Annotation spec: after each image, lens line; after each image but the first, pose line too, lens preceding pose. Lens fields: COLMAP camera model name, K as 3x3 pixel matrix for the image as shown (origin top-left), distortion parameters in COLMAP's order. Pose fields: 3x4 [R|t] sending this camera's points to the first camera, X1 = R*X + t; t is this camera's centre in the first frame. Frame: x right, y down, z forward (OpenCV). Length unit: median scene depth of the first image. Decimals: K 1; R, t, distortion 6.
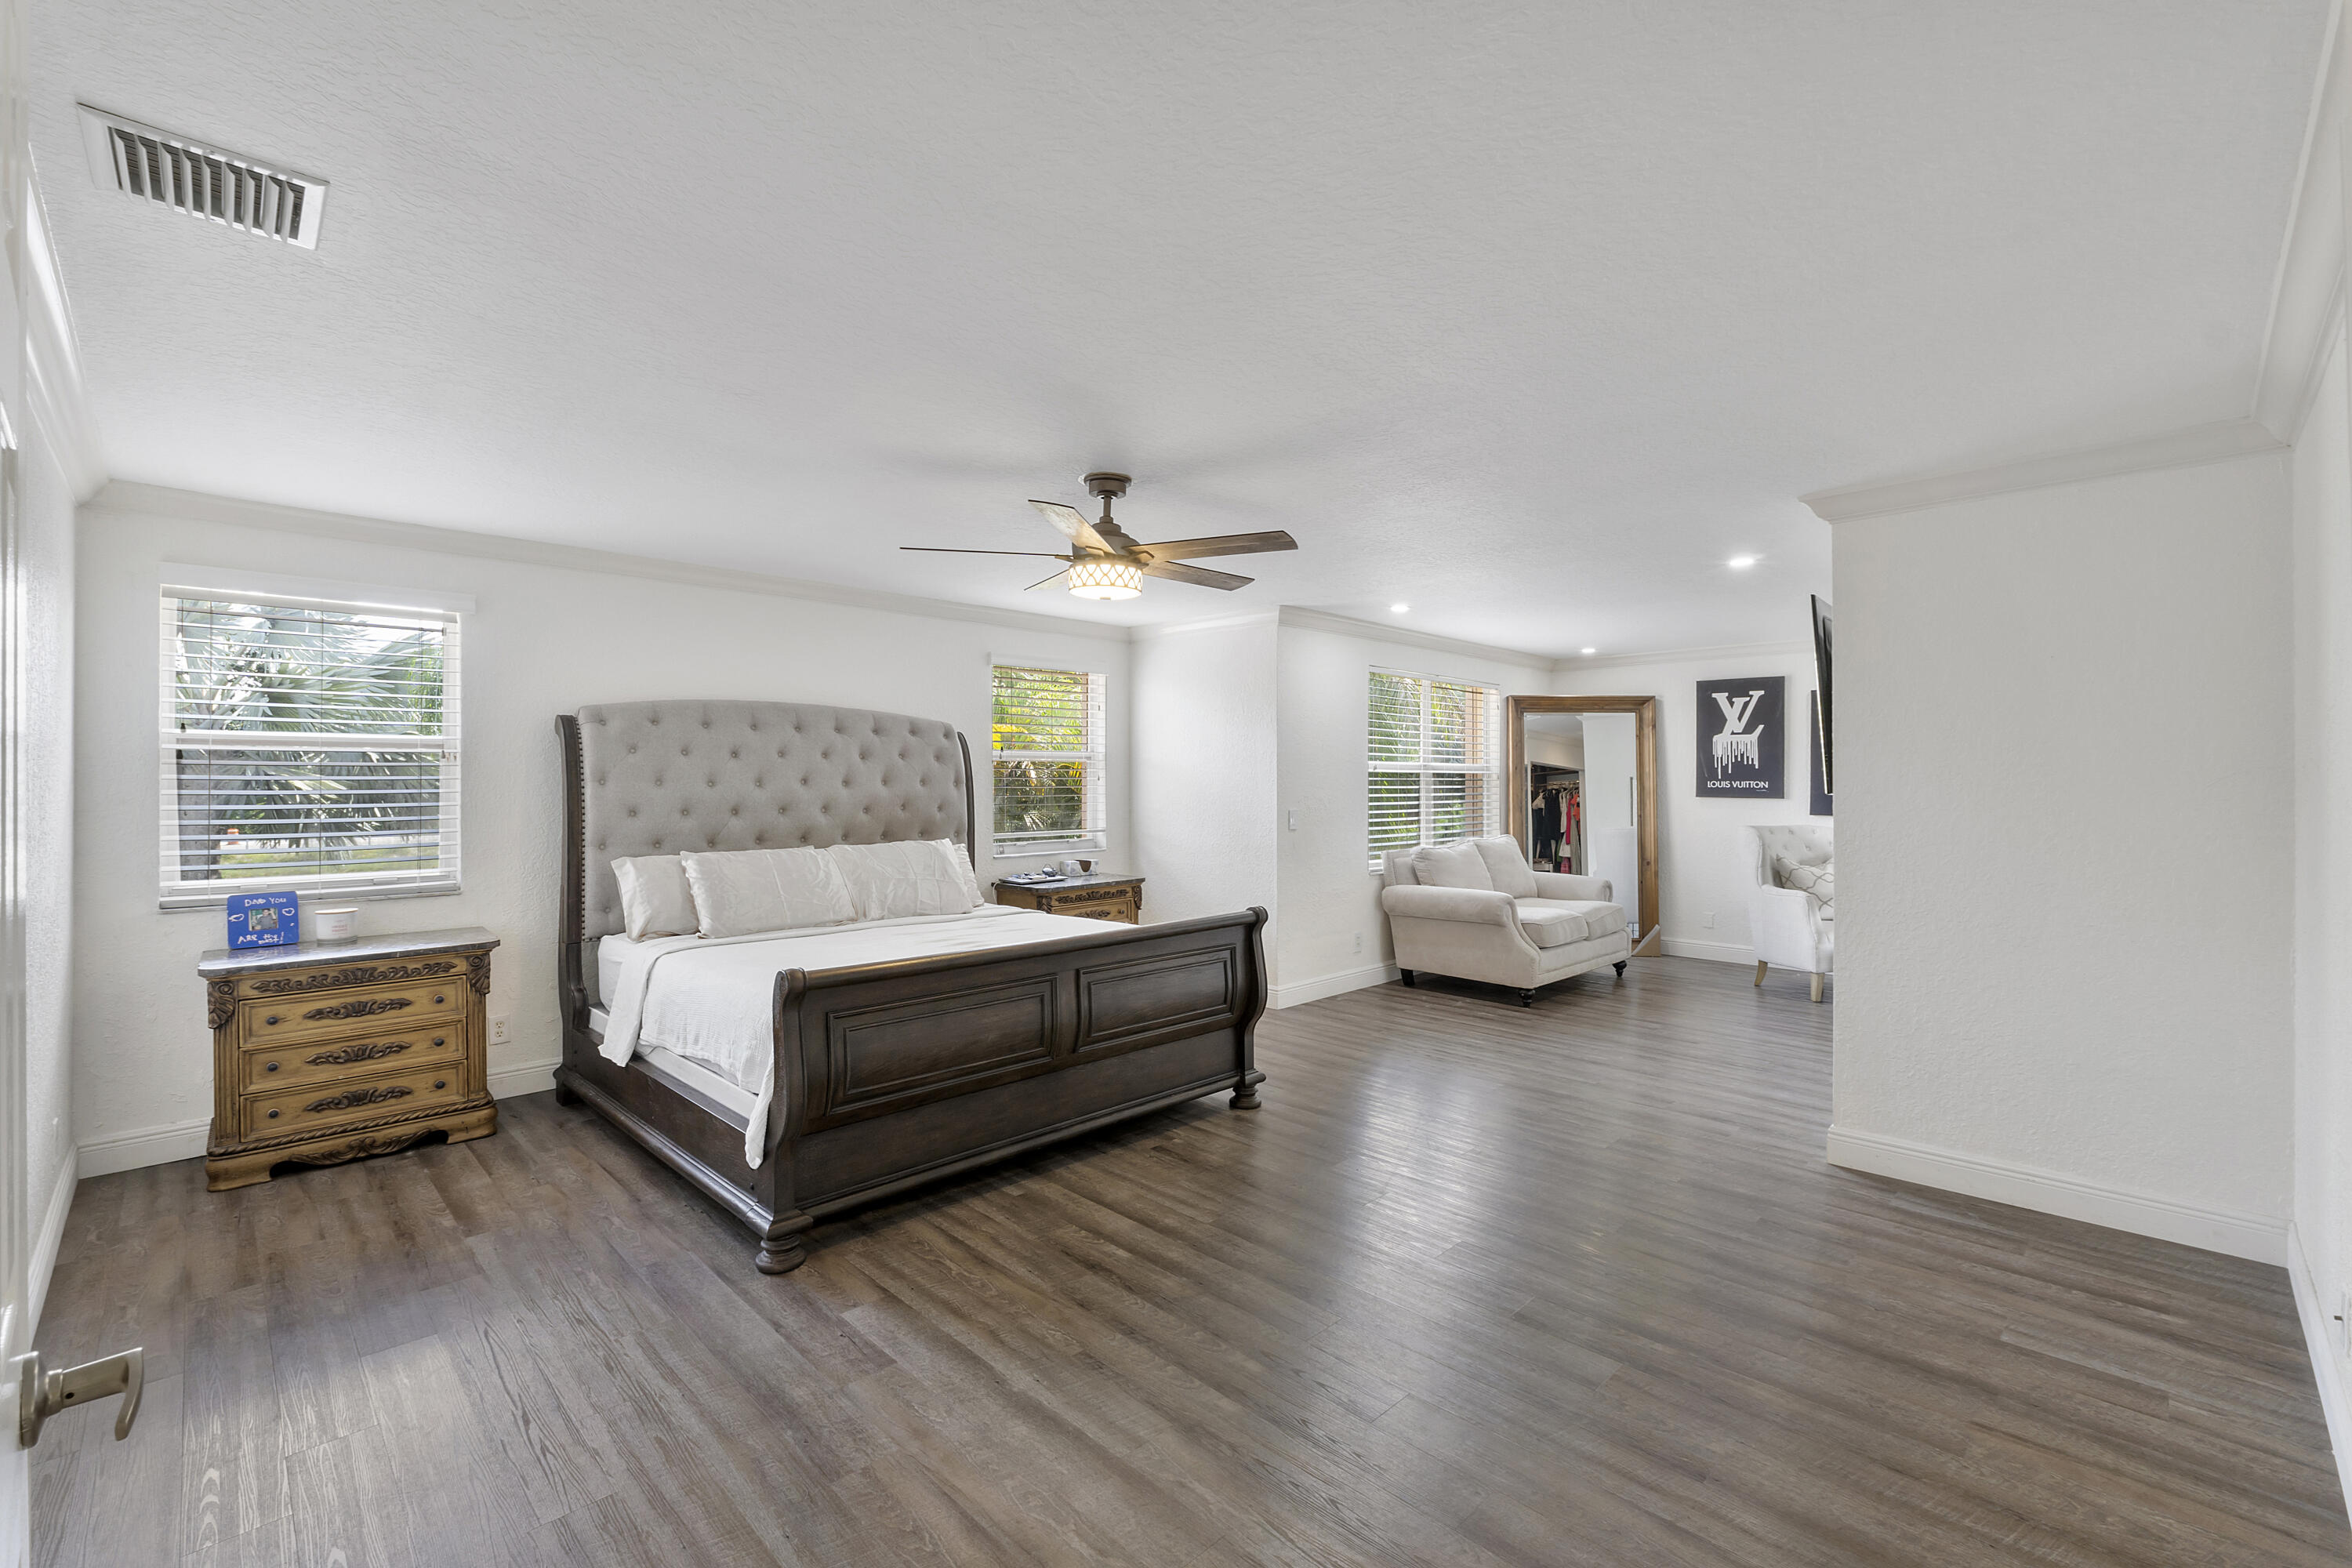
lens RADIAL K [[992.1, 0, 1176.8], [0, 992.1, 779.2], [0, 0, 1]] dist [-0.006456, 0.000477]
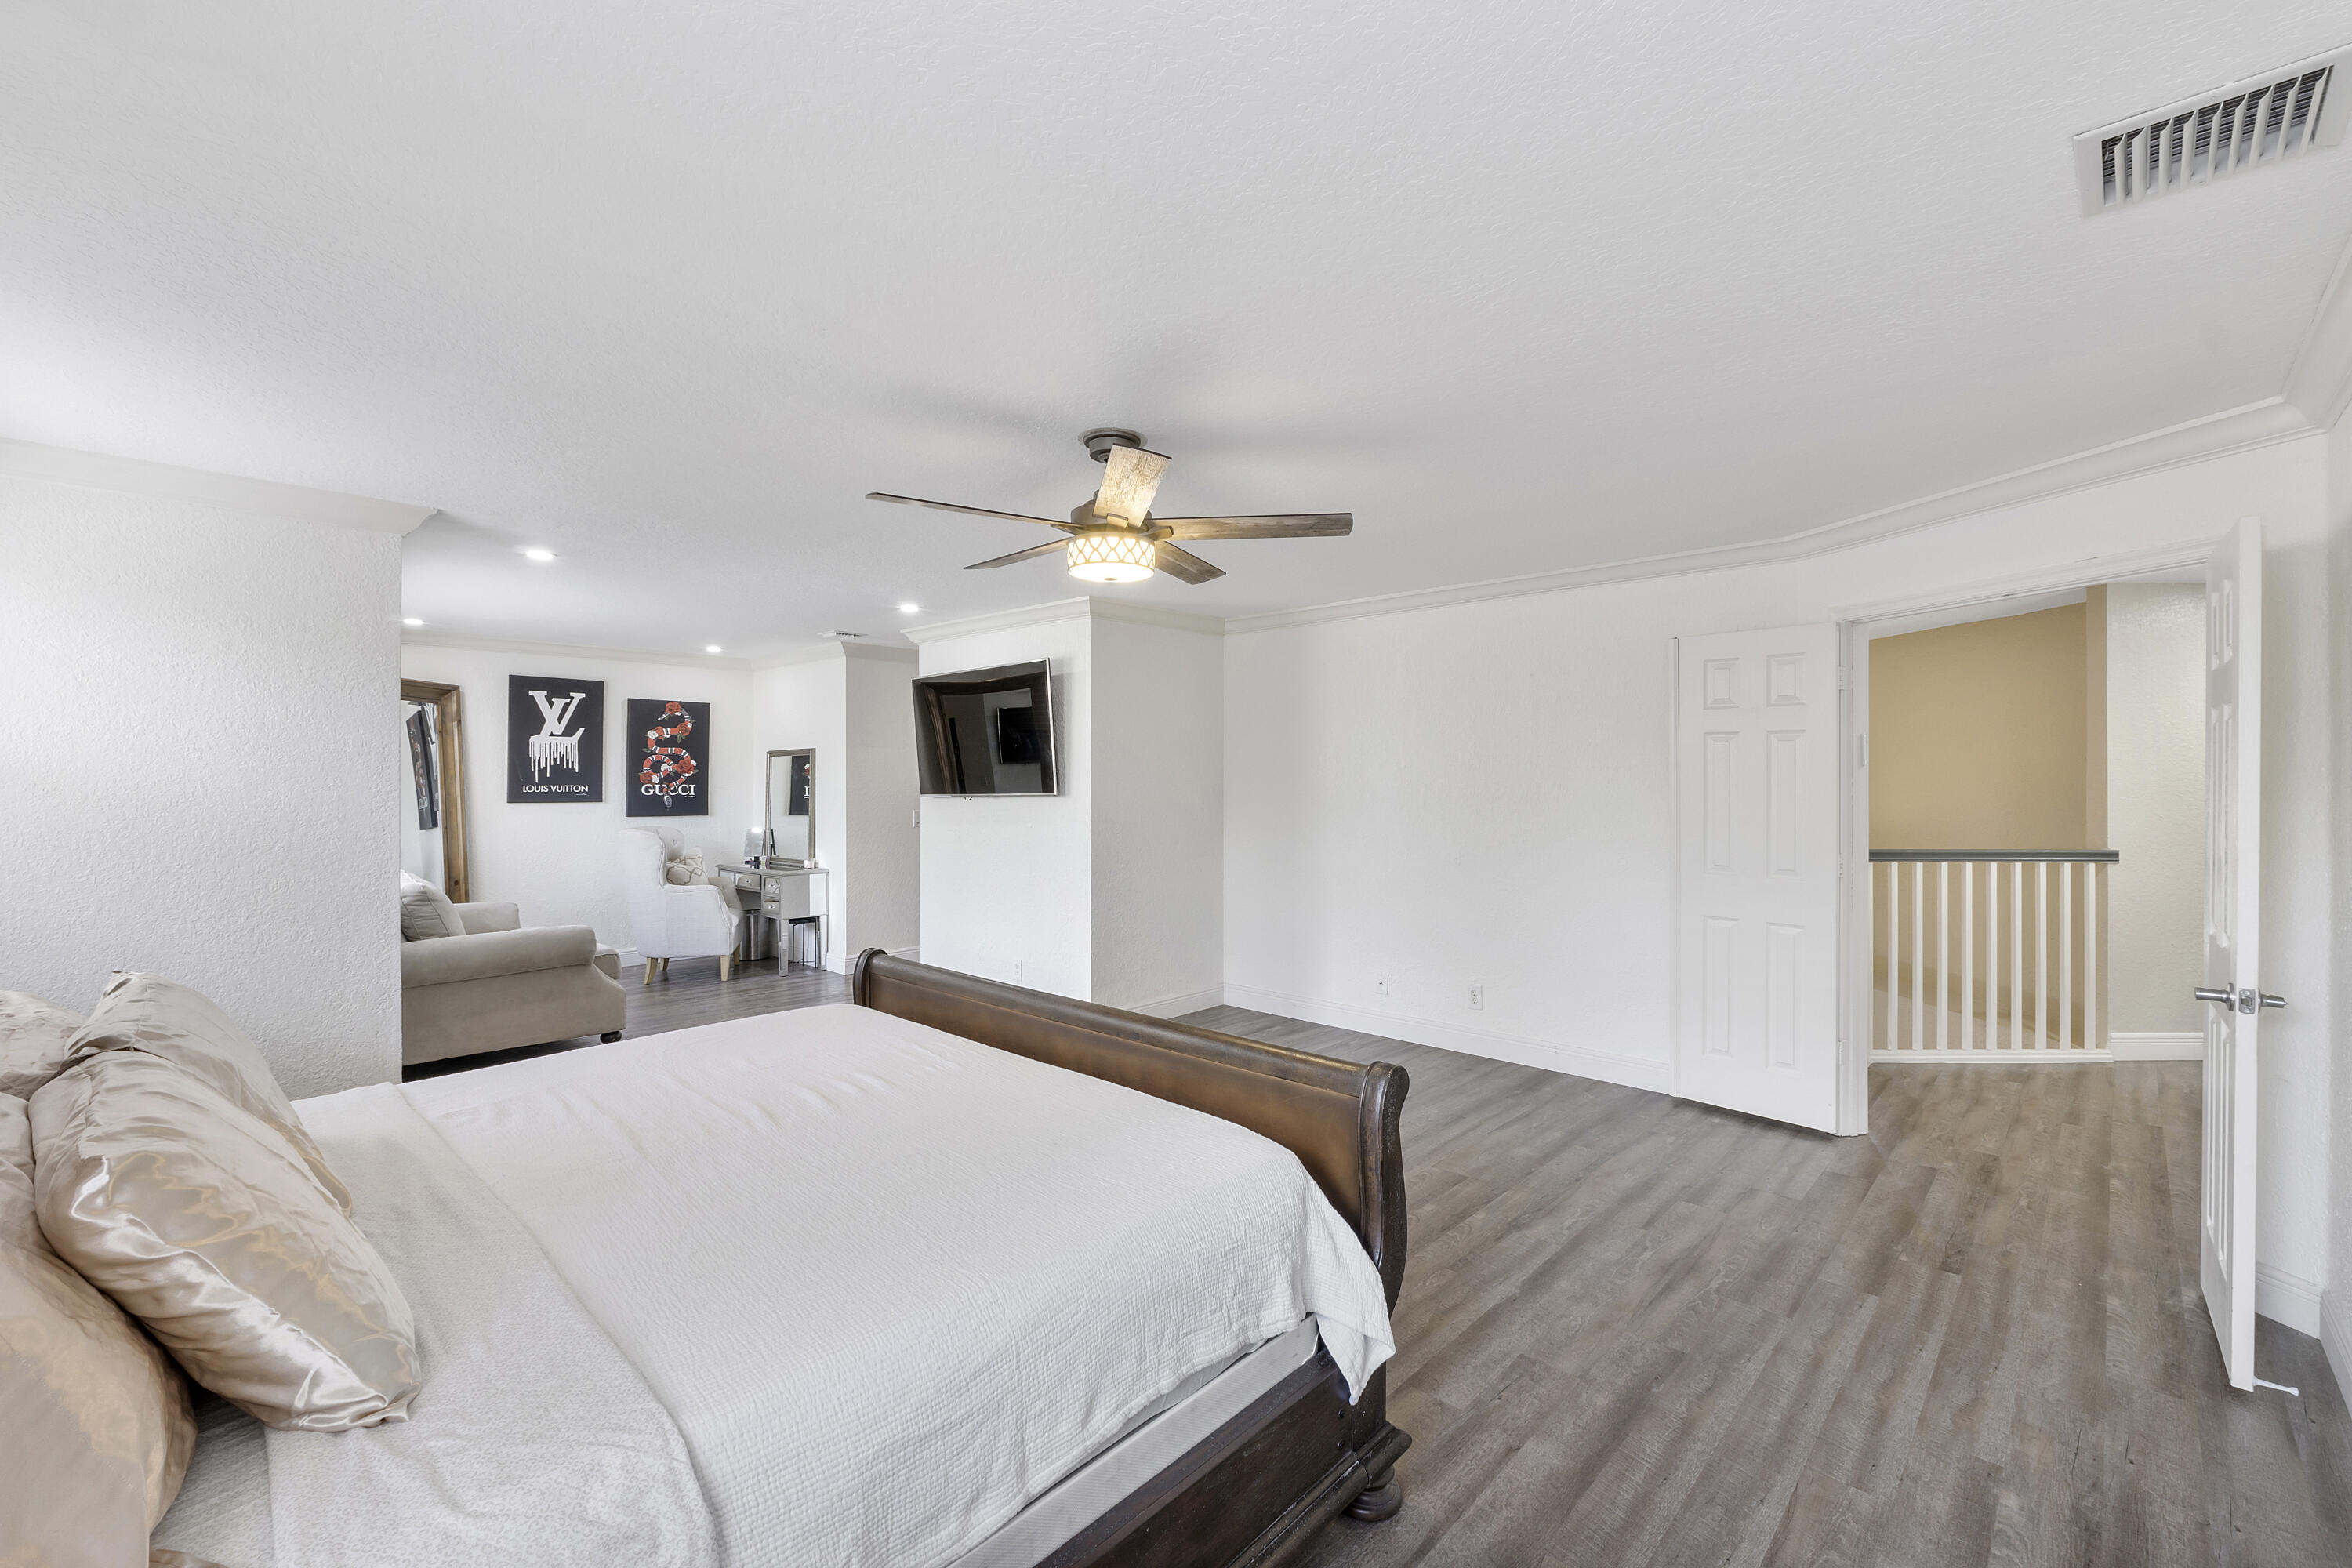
lens RADIAL K [[996.7, 0, 1169.0], [0, 996.7, 778.8], [0, 0, 1]] dist [-0.003208, -0.000421]
pose [[-0.025528, -0.002650, 0.999671, -0.552750], [-0.000792, 0.999996, 0.002630, -0.009650], [-0.999674, -0.000724, -0.025530, 0.583173]]
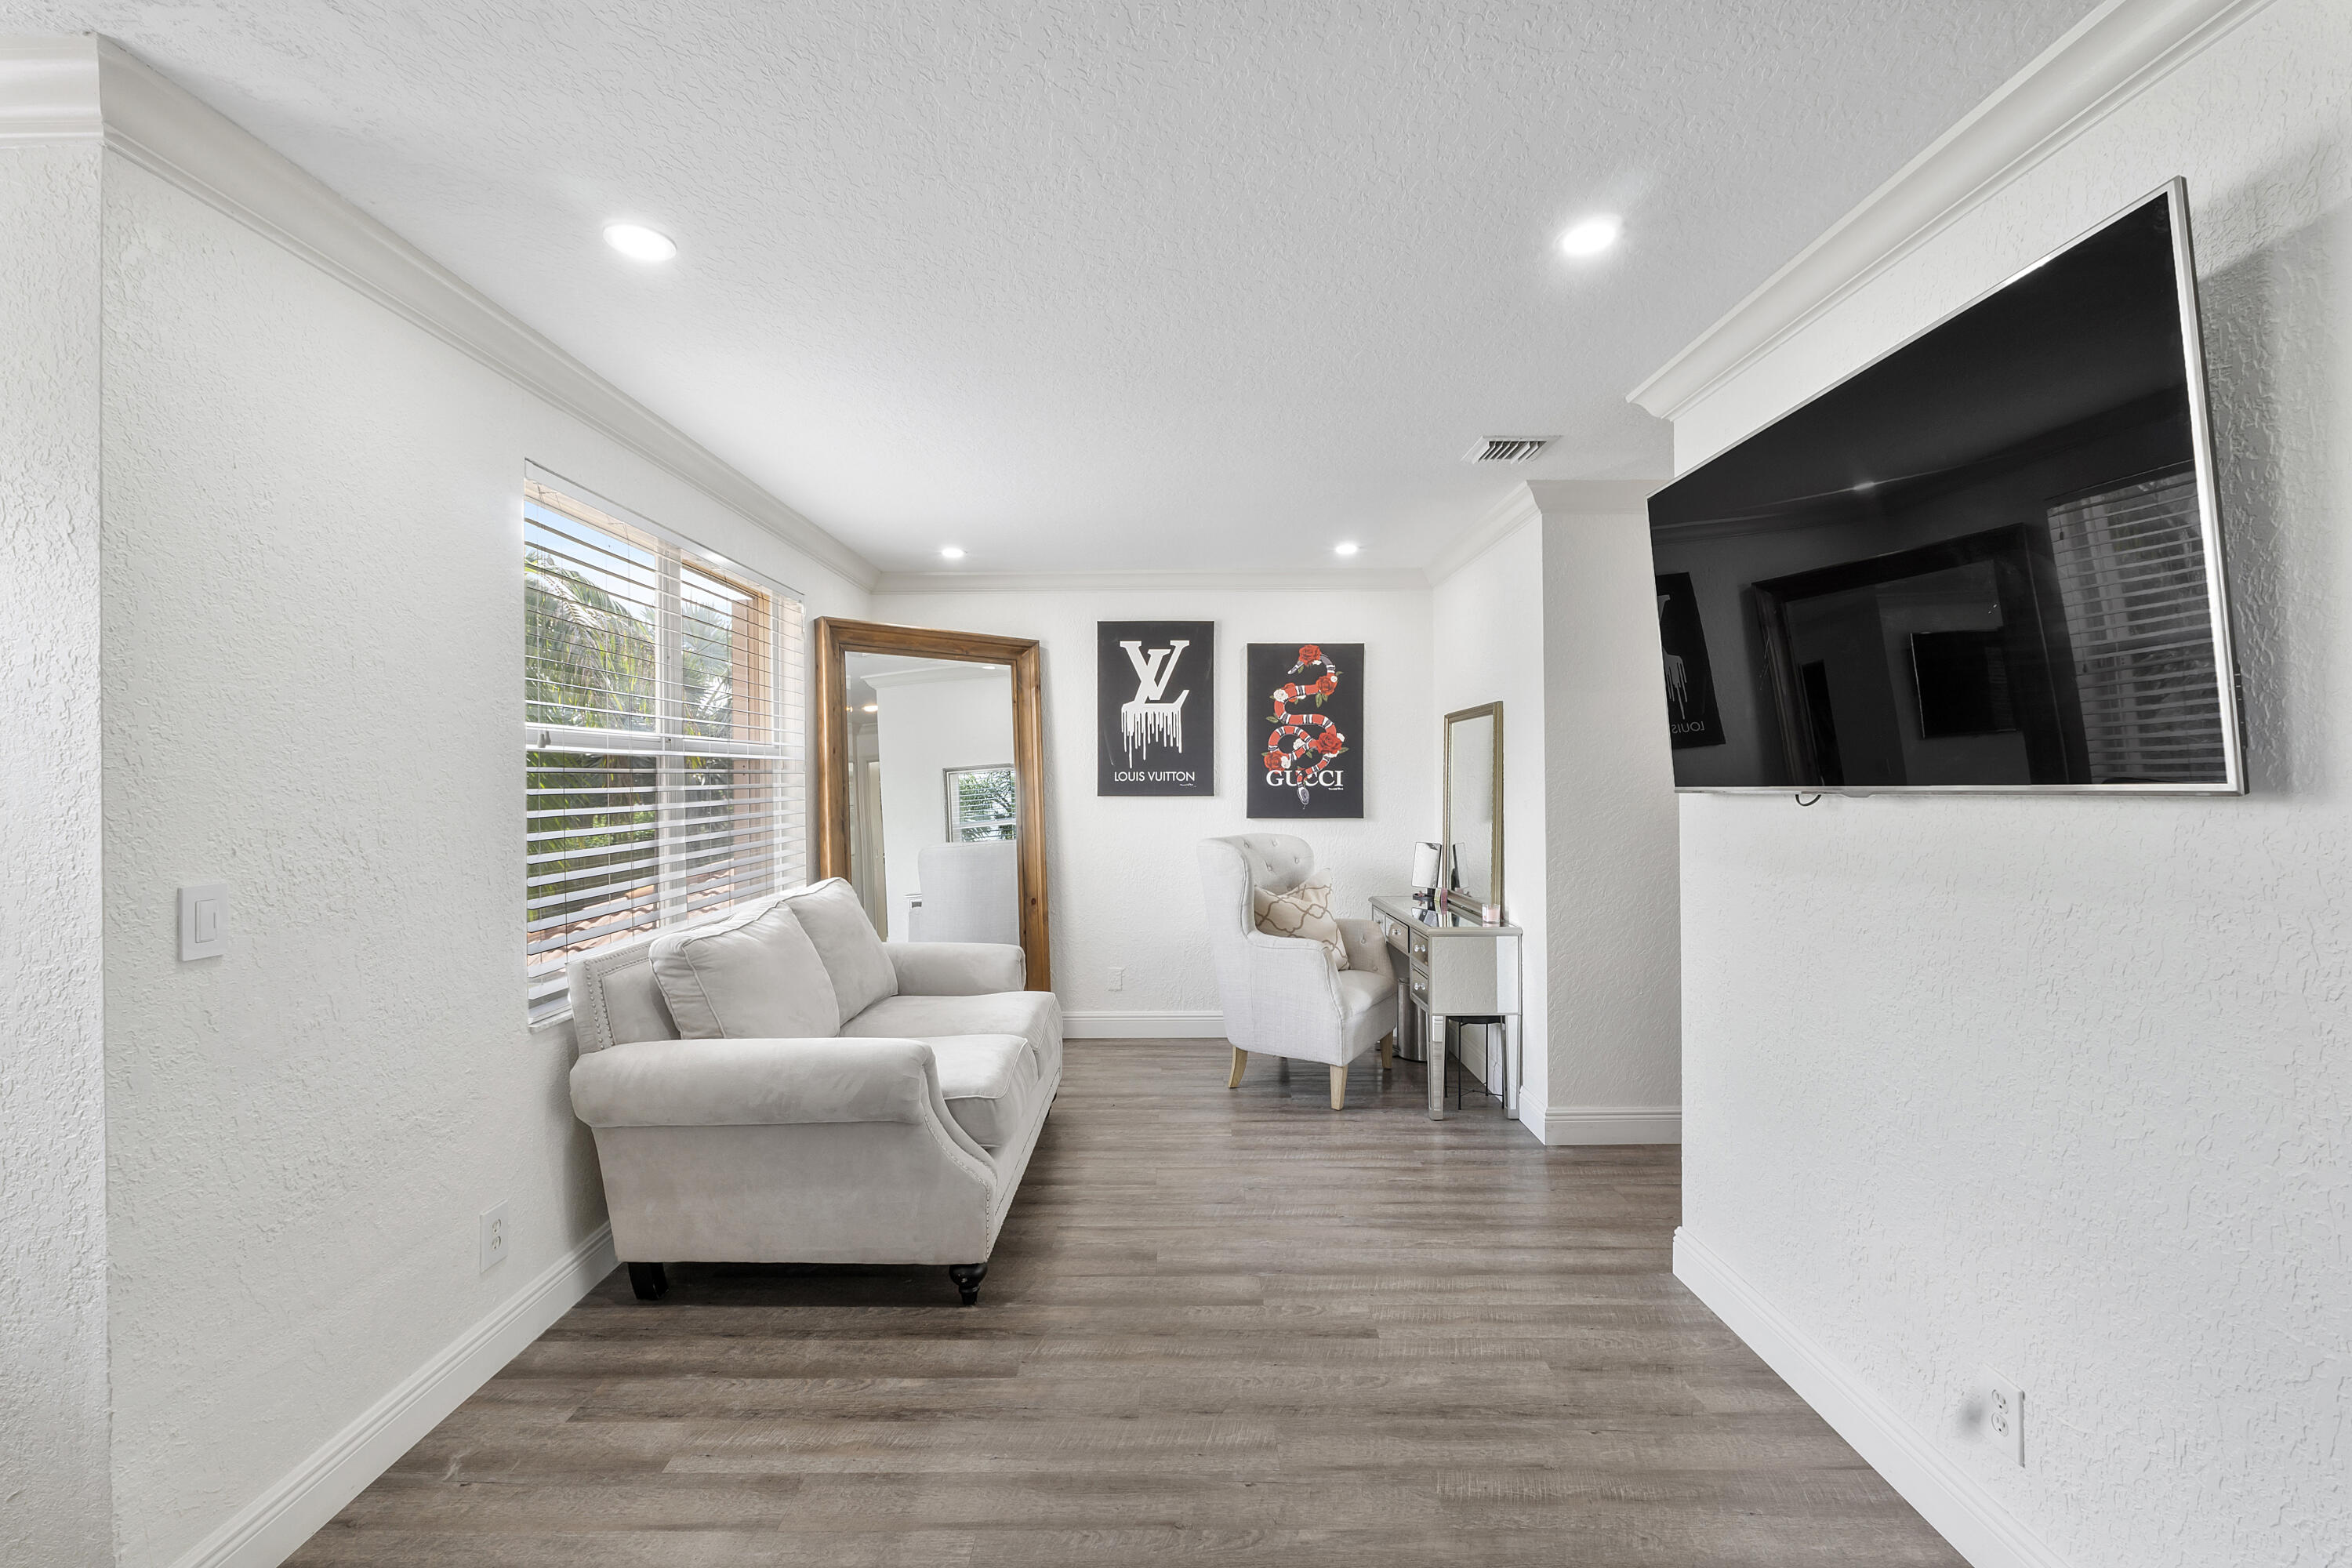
lens RADIAL K [[992.1, 0, 1176.8], [0, 992.1, 779.2], [0, 0, 1]] dist [-0.006456, 0.000477]
pose [[0.706837, -0.010741, 0.707295, 0.126269], [0.007620, 0.999942, 0.007570, 0.002923], [-0.707336, 0.000039, 0.706878, 0.682089]]
